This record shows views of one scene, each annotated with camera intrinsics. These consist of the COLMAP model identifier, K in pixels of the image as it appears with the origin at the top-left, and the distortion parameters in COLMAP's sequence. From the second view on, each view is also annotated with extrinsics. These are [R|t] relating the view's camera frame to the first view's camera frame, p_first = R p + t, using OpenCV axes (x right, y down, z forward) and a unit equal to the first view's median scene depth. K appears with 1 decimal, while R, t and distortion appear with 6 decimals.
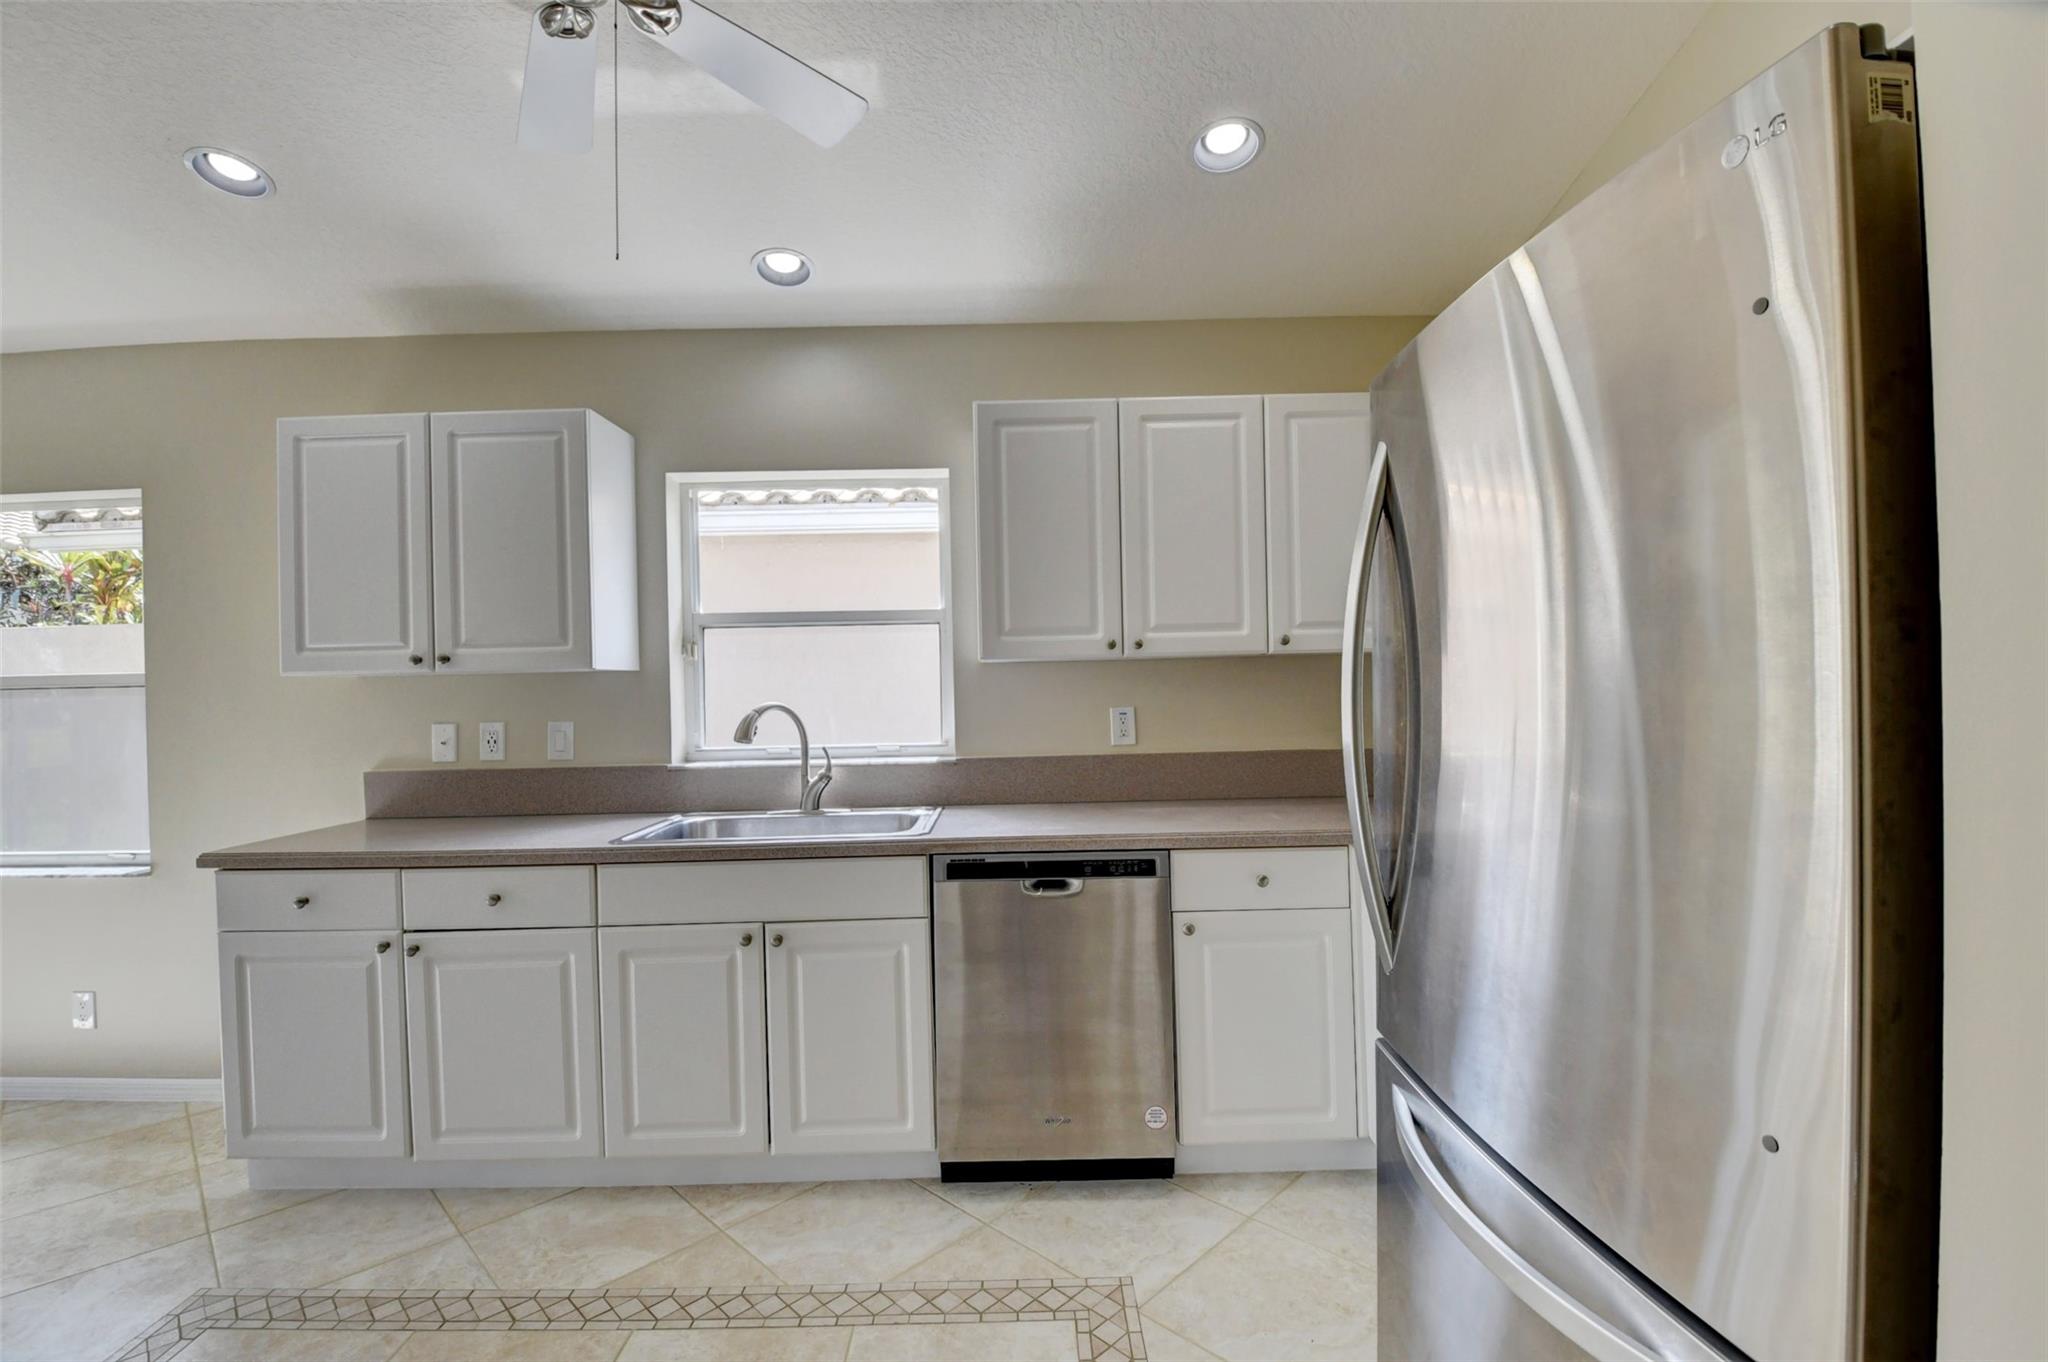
lens RADIAL K [[911.4, 0, 1012.5], [0, 911.4, 685.9], [0, 0, 1]] dist [-0.025209, -0.000862]
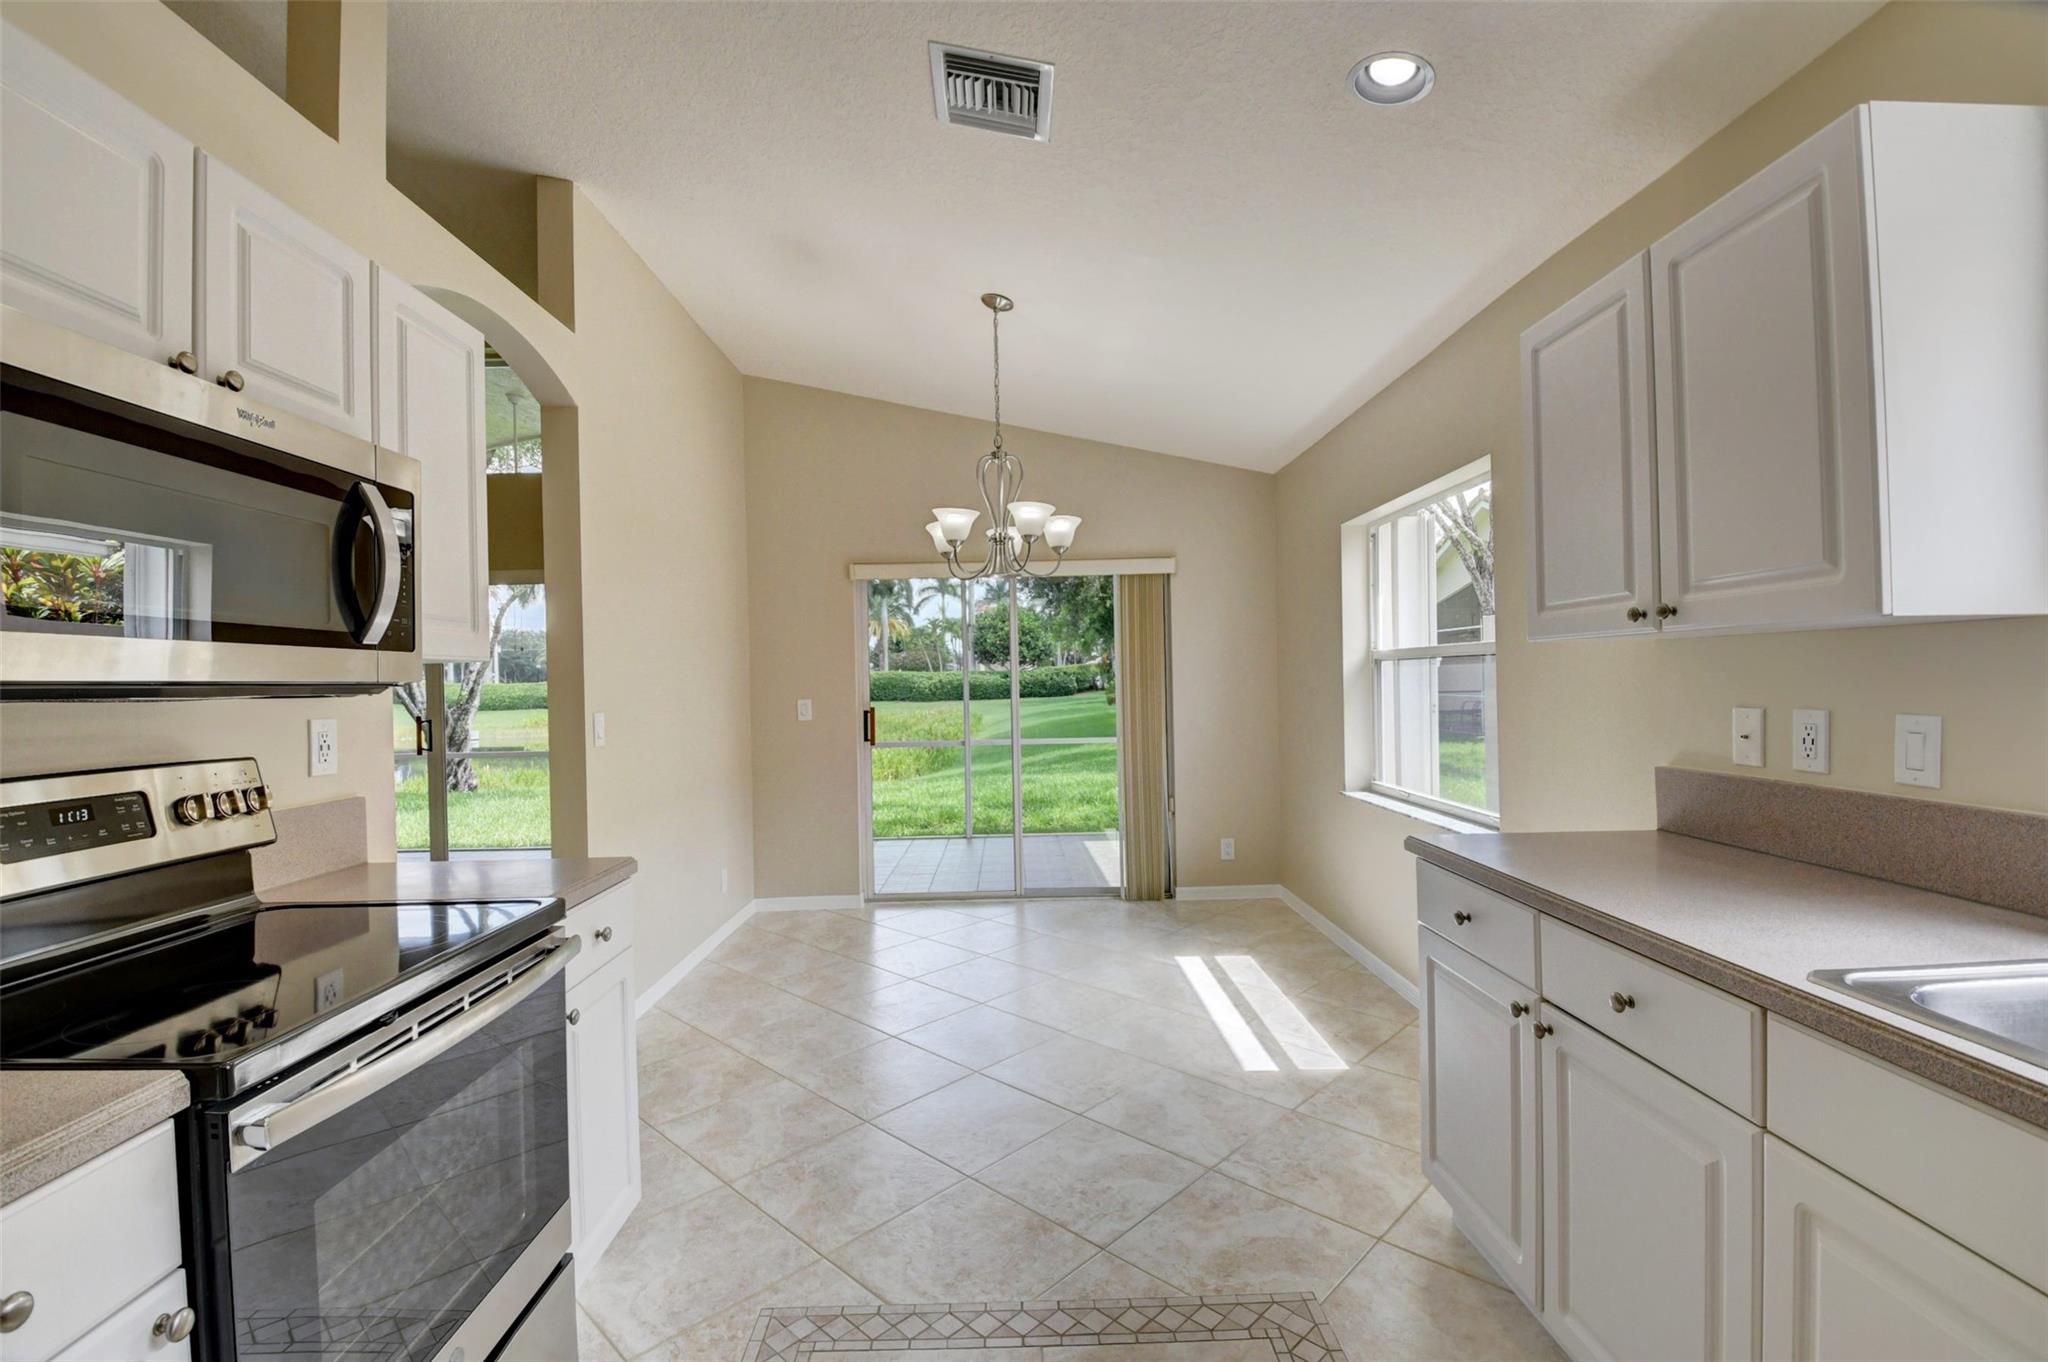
lens RADIAL K [[911.4, 0, 1016.2], [0, 911.4, 686.1], [0, 0, 1]] dist [-0.025209, -0.000862]
pose [[0.009247, 0.026625, -0.999603, 0.022524], [0.021134, 0.999417, 0.026816, -0.002992], [0.999734, -0.021373, 0.008679, 0.514912]]
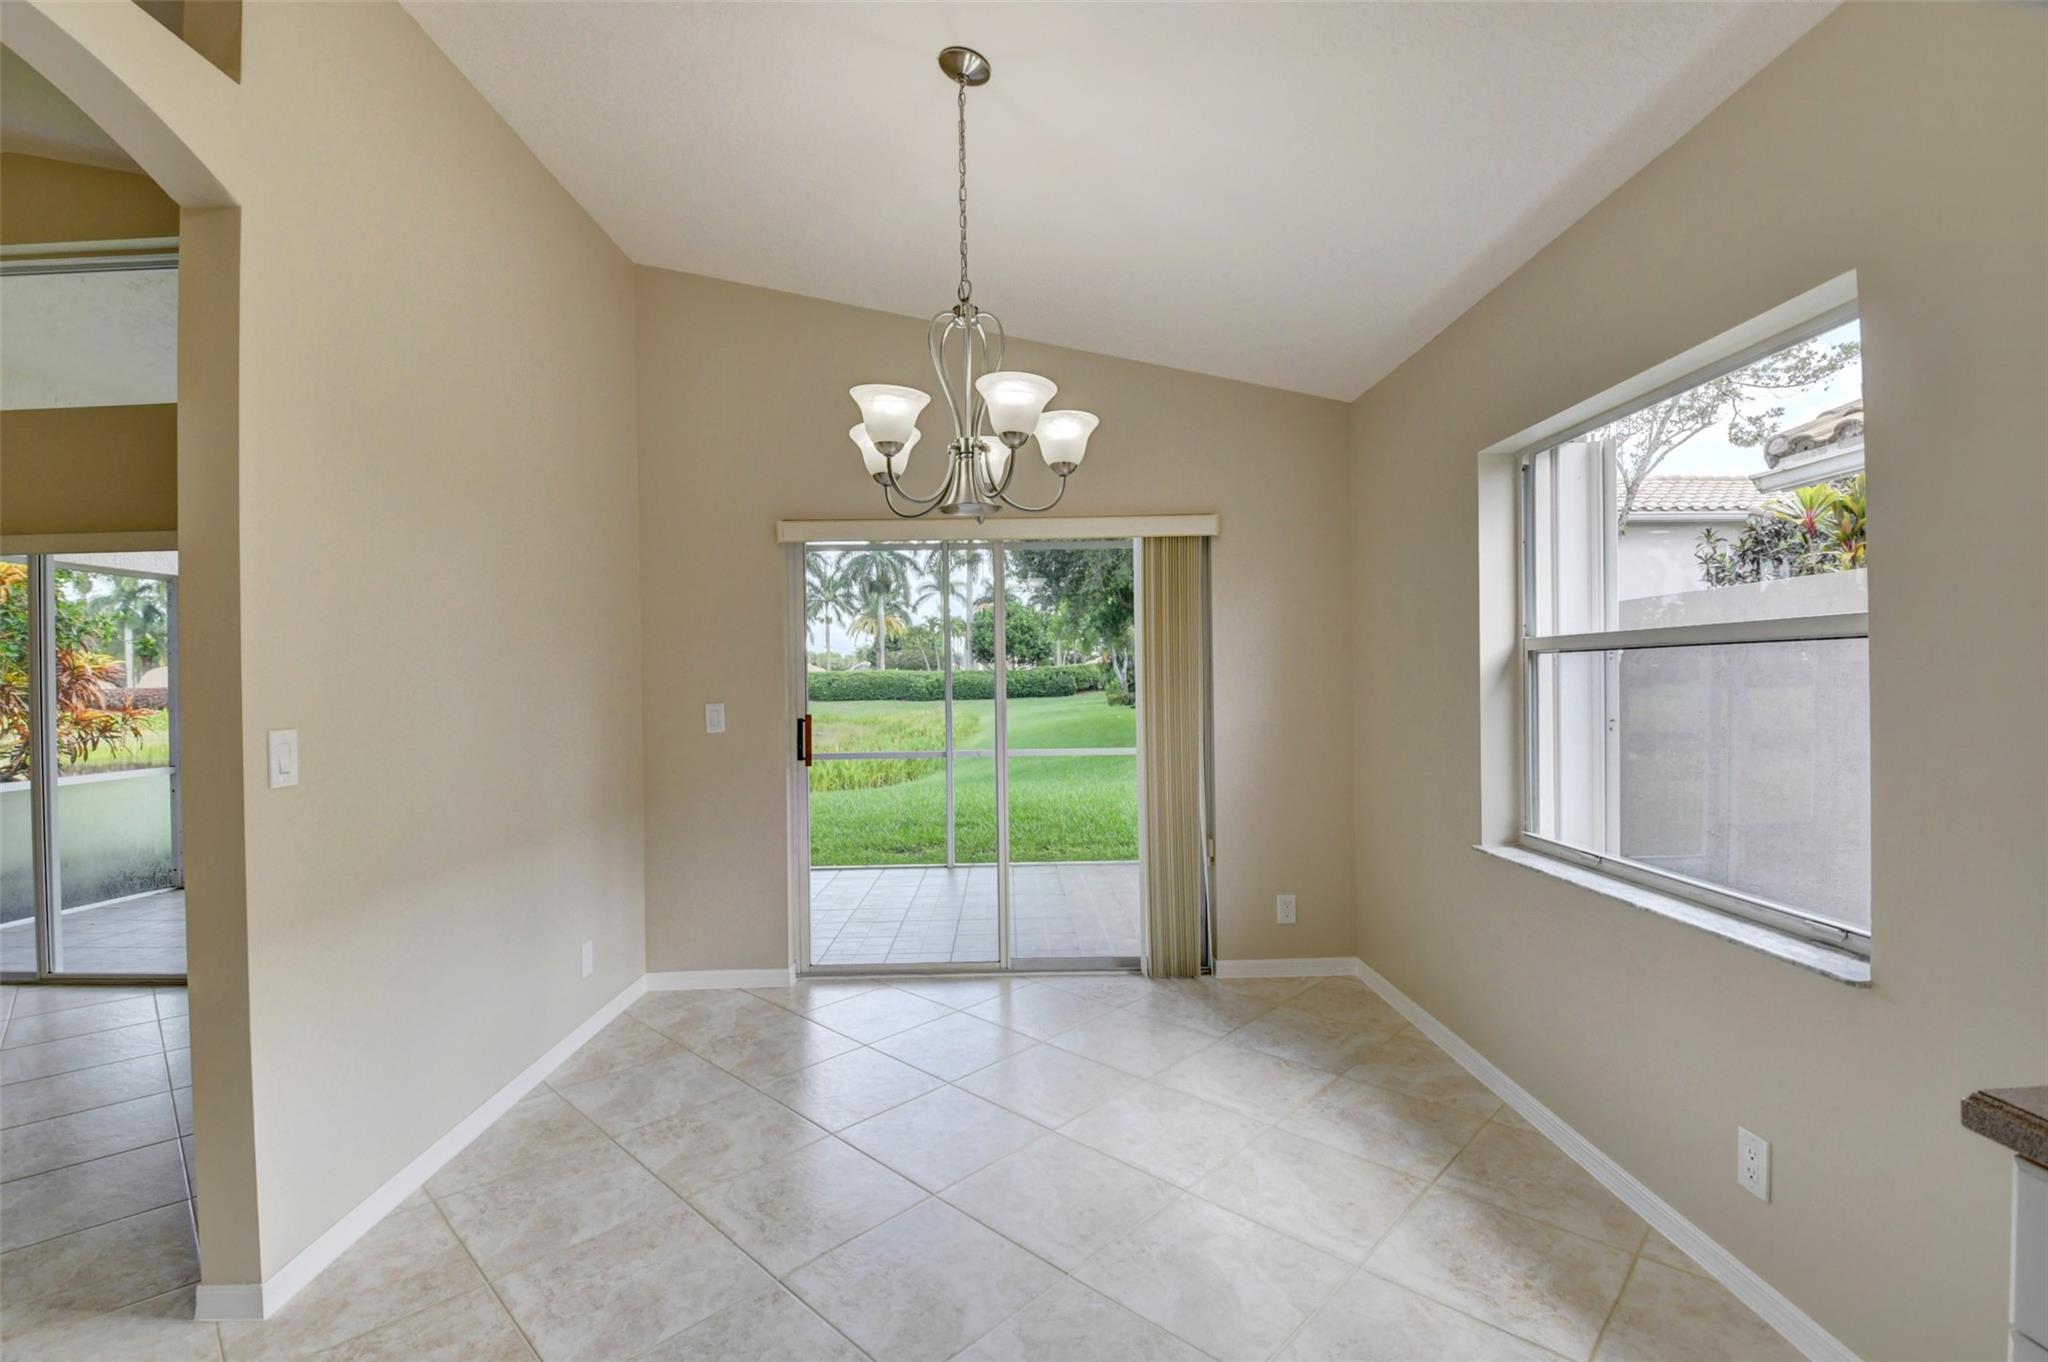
lens RADIAL K [[911.4, 0, 1019.2], [0, 911.4, 685.8], [0, 0, 1]] dist [-0.025209, -0.000862]
pose [[0.013159, 0.026927, -0.999551, -0.502325], [0.015831, 0.999506, 0.027134, 0.008935], [0.999788, -0.016181, 0.012726, 0.541832]]
